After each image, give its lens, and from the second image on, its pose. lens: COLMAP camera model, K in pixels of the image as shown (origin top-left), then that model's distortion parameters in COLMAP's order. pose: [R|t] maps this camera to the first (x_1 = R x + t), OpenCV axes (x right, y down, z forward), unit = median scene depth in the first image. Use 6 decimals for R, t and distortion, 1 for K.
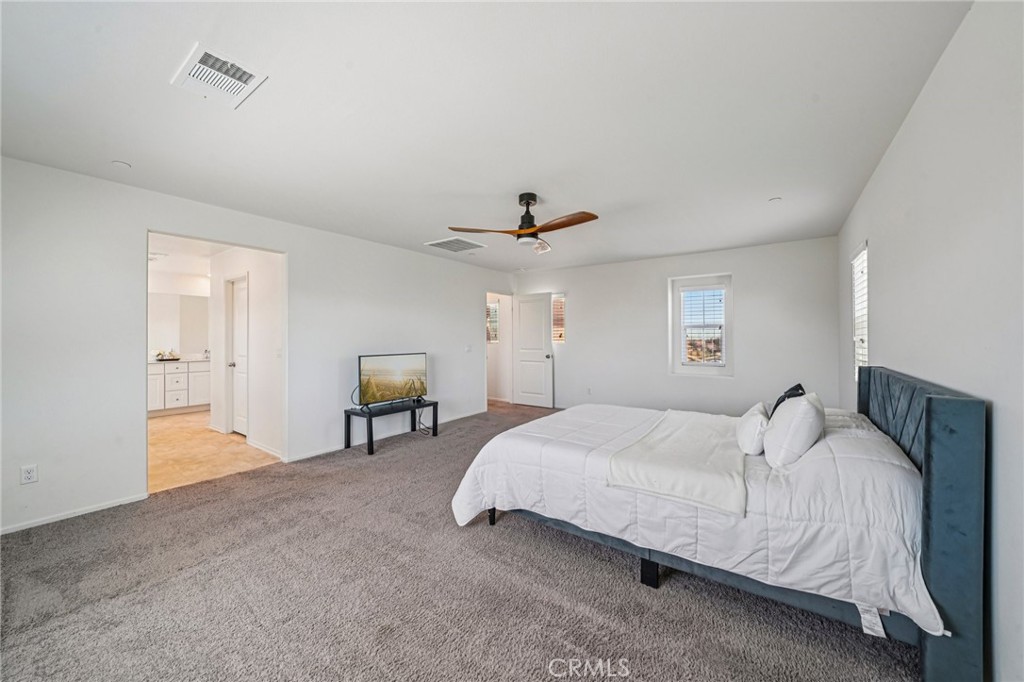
lens RADIAL K [[384.6, 0, 505.7], [0, 384.6, 342.2], [0, 0, 1]] dist [0.000632, 0.000237]
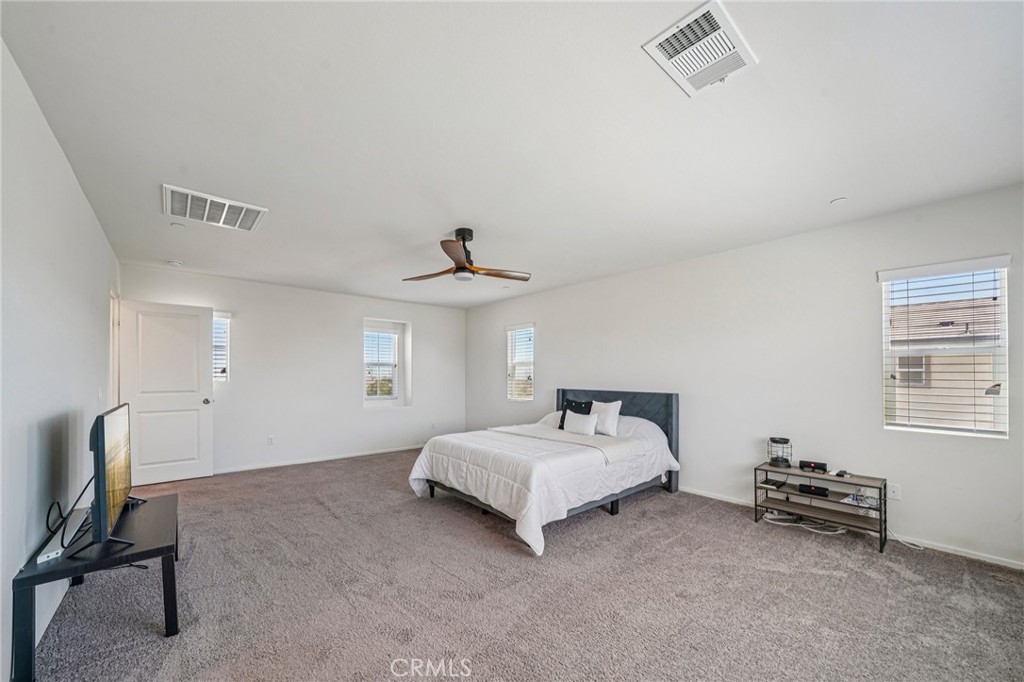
lens RADIAL K [[391.1, 0, 511.2], [0, 391.1, 376.5], [0, 0, 1]] dist [-0.000345, 0.000017]
pose [[0.206910, 0.003091, 0.978355, -0.909375], [0.010595, 0.999929, -0.005399, 0.006662], [-0.978303, 0.011483, 0.206862, 0.680376]]
